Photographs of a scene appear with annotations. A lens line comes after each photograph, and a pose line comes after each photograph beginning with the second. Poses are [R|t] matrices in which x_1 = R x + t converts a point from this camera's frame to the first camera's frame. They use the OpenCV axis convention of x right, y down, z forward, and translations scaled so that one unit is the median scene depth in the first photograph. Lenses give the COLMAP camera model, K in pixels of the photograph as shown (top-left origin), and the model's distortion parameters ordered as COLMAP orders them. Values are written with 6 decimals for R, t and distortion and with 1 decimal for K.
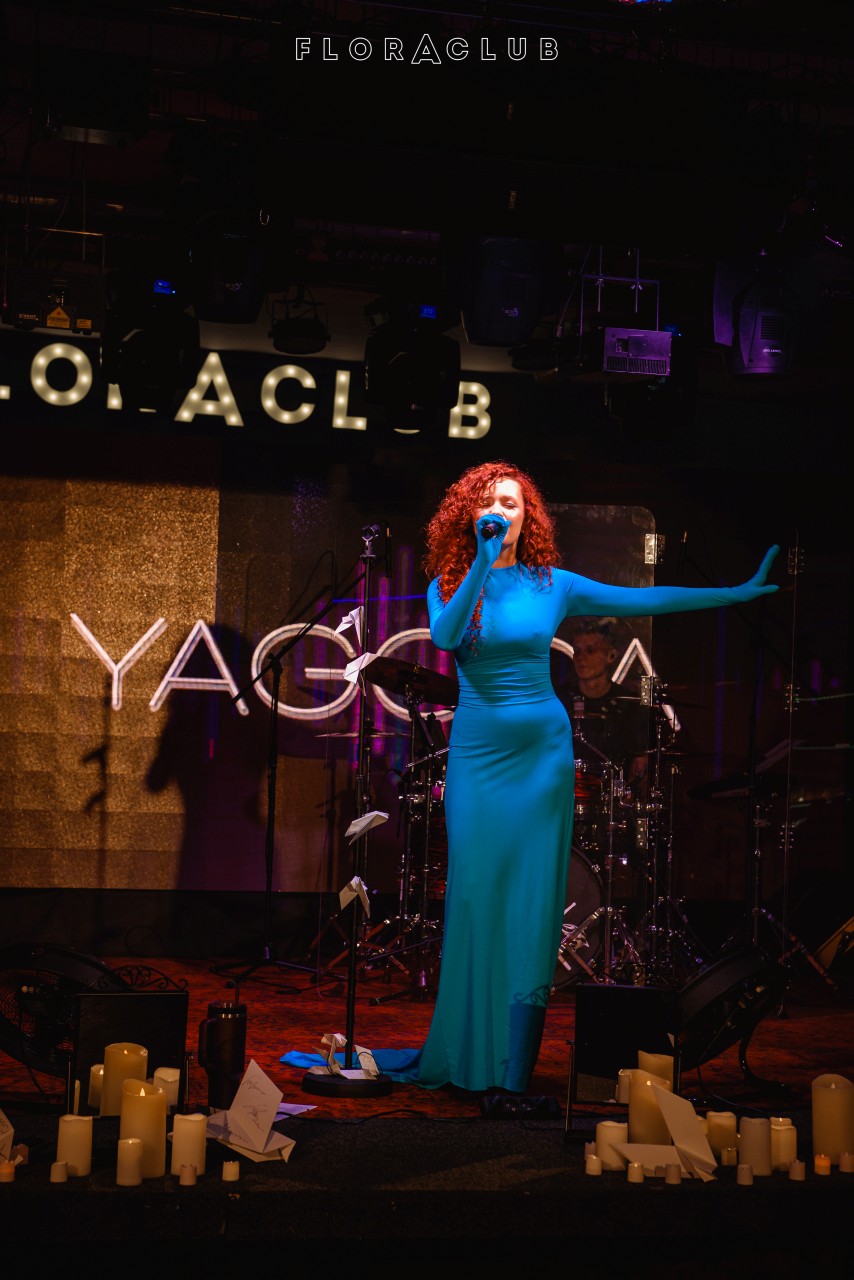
lens RADIAL K [[2427.2, 0, 431.1], [0, 2427.2, 643.7], [0, 0, 1]] dist [0.296215, 0.000000]
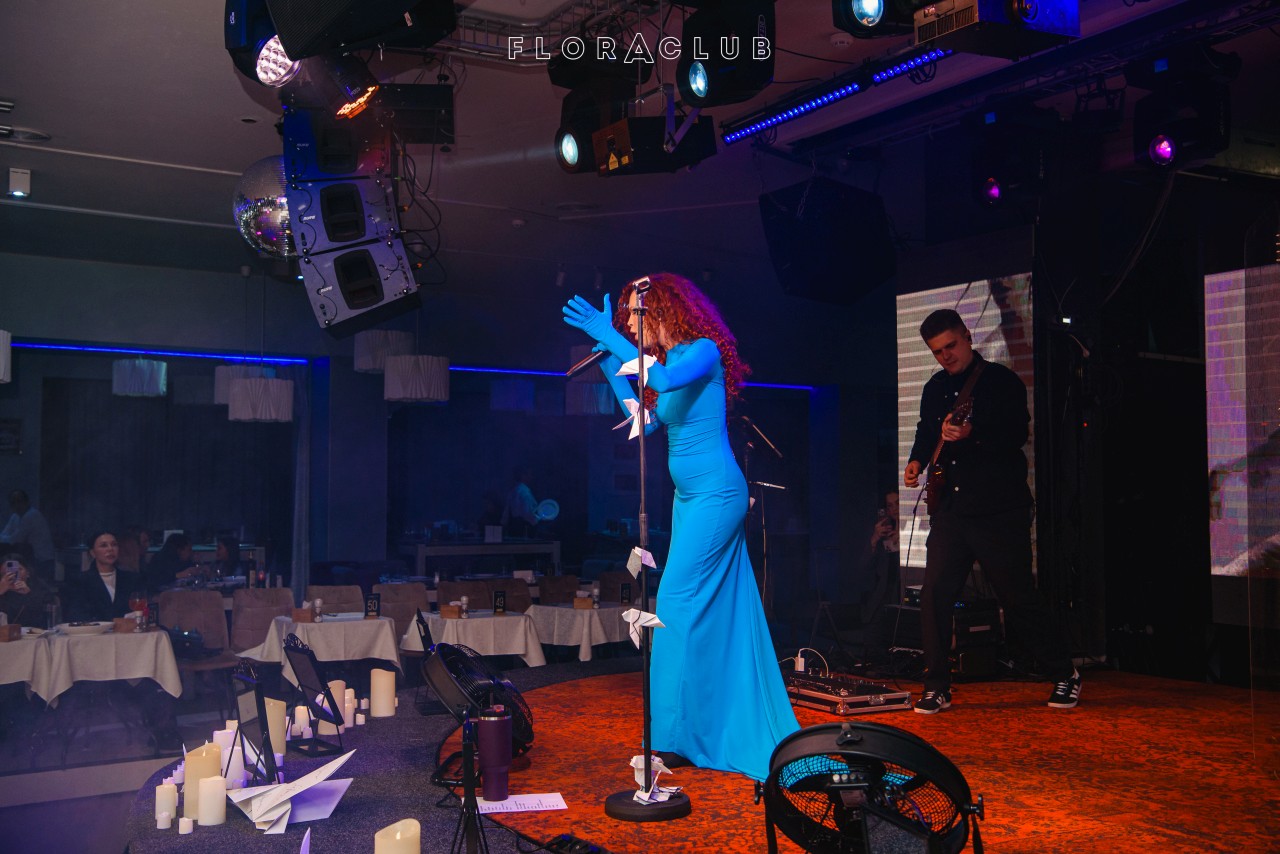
lens RADIAL K [[1417.6, 0, 635.7], [0, 1417.6, 420.4], [0, 0, 1]] dist [0.081798, 0.000000]
pose [[0.269661, -0.085519, -0.959151, 0.414567], [0.048281, 0.995997, -0.075230, 0.043957], [0.961744, -0.026022, 0.272710, 0.604427]]
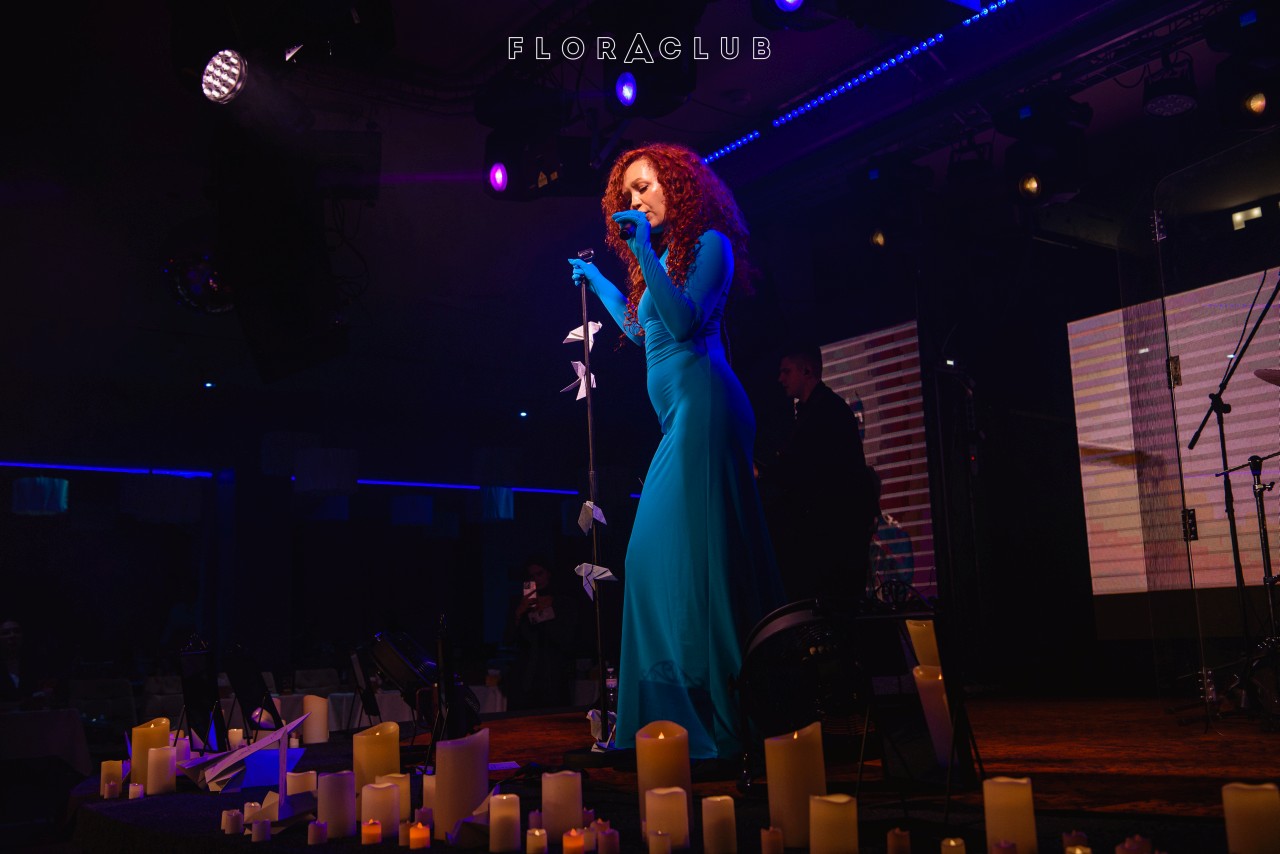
lens RADIAL K [[1340.5, 0, 641.0], [0, 1340.5, 416.5], [0, 0, 1]] dist [0.062348, 0.000000]
pose [[0.355072, -0.208318, -0.911333, 0.391063], [0.086372, 0.977996, -0.189904, 0.107262], [0.930840, -0.011284, 0.365252, 0.583005]]
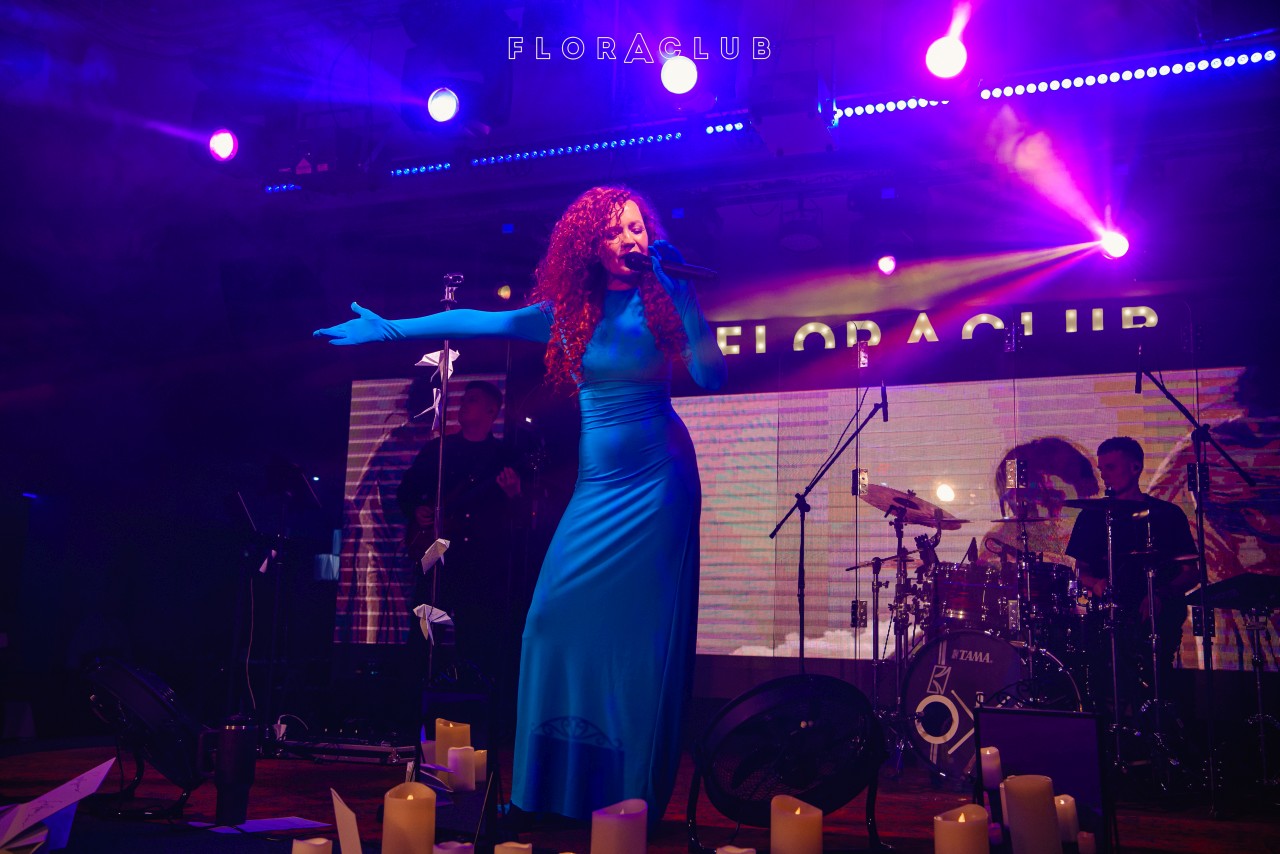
lens RADIAL K [[1340.5, 0, 643.7], [0, 1340.5, 420.1], [0, 0, 1]] dist [0.062348, 0.000000]
pose [[0.810199, -0.118205, -0.574112, 0.273101], [0.020081, 0.984478, -0.174357, 0.087038], [0.585810, 0.129736, 0.799997, 0.429221]]
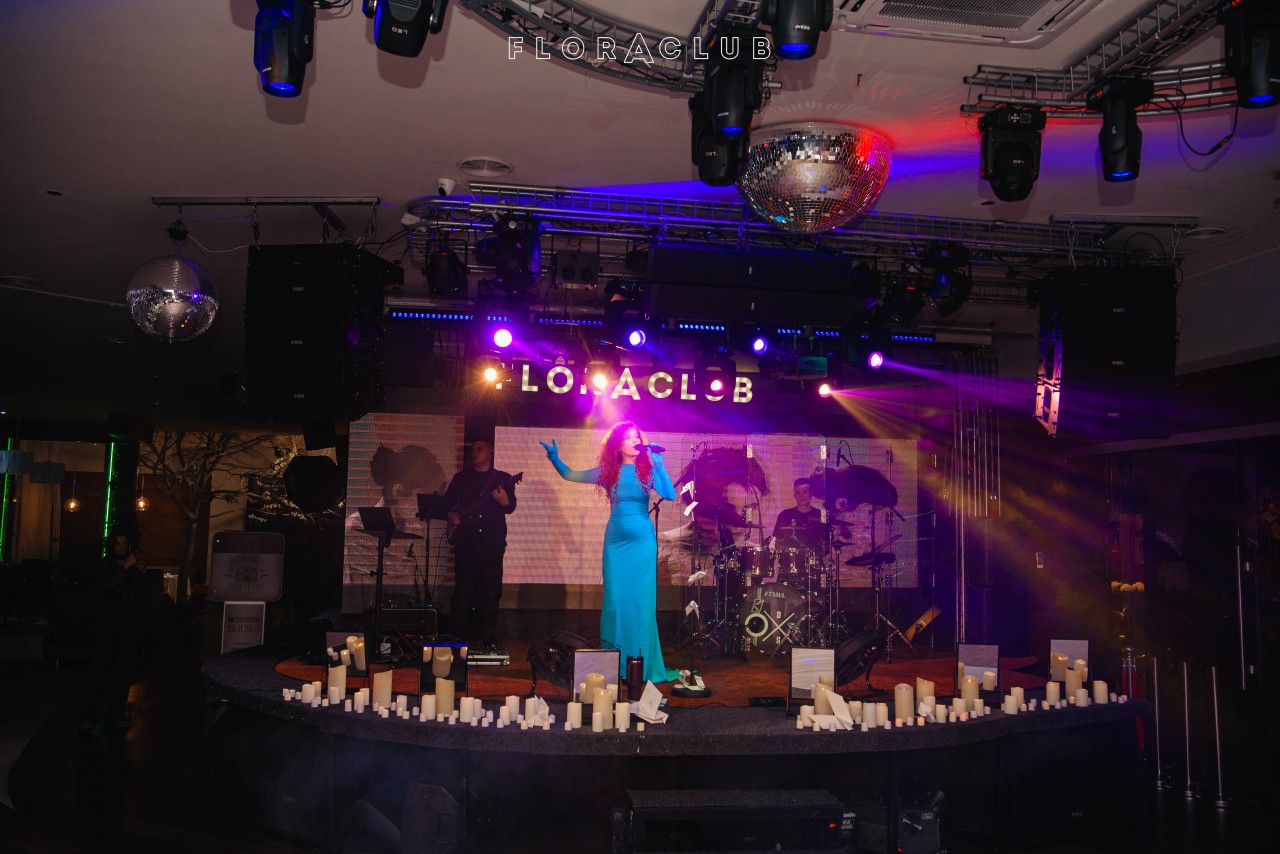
lens RADIAL K [[1150.9, 0, 643.3], [0, 1150.9, 424.6], [0, 0, 1]] dist [0.002121, -0.003684]
pose [[0.996805, -0.024471, -0.076034, 0.006281], [0.019739, 0.997858, -0.062371, -0.001674], [0.077397, 0.060671, 0.995153, -0.057857]]
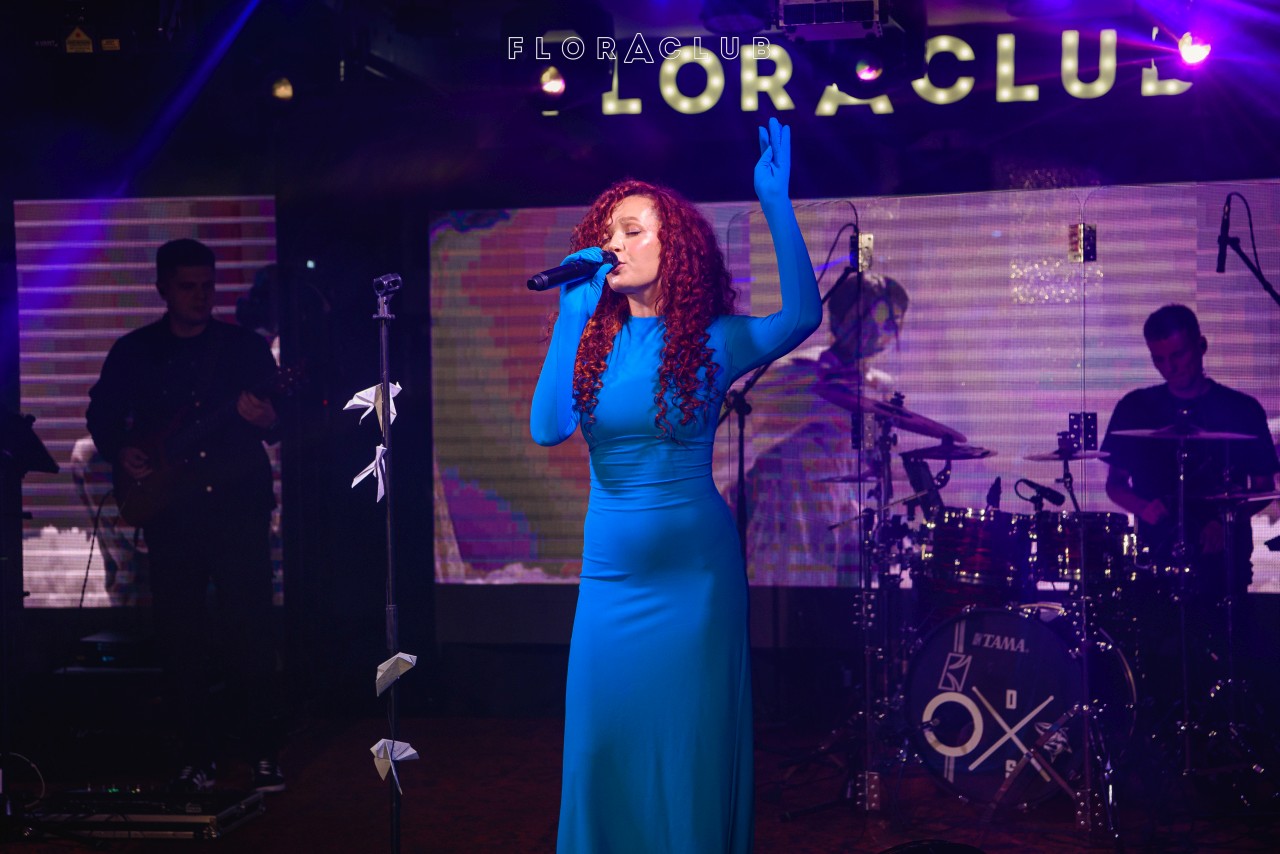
lens RADIAL K [[2148.4, 0, 642.9], [0, 2148.4, 426.0], [0, 0, 1]] dist [0.277204, 0.000000]
pose [[0.898300, -0.037596, -0.437771, 0.248399], [0.062635, 0.997114, 0.042893, -0.018855], [0.434895, -0.065951, 0.898063, 0.313044]]
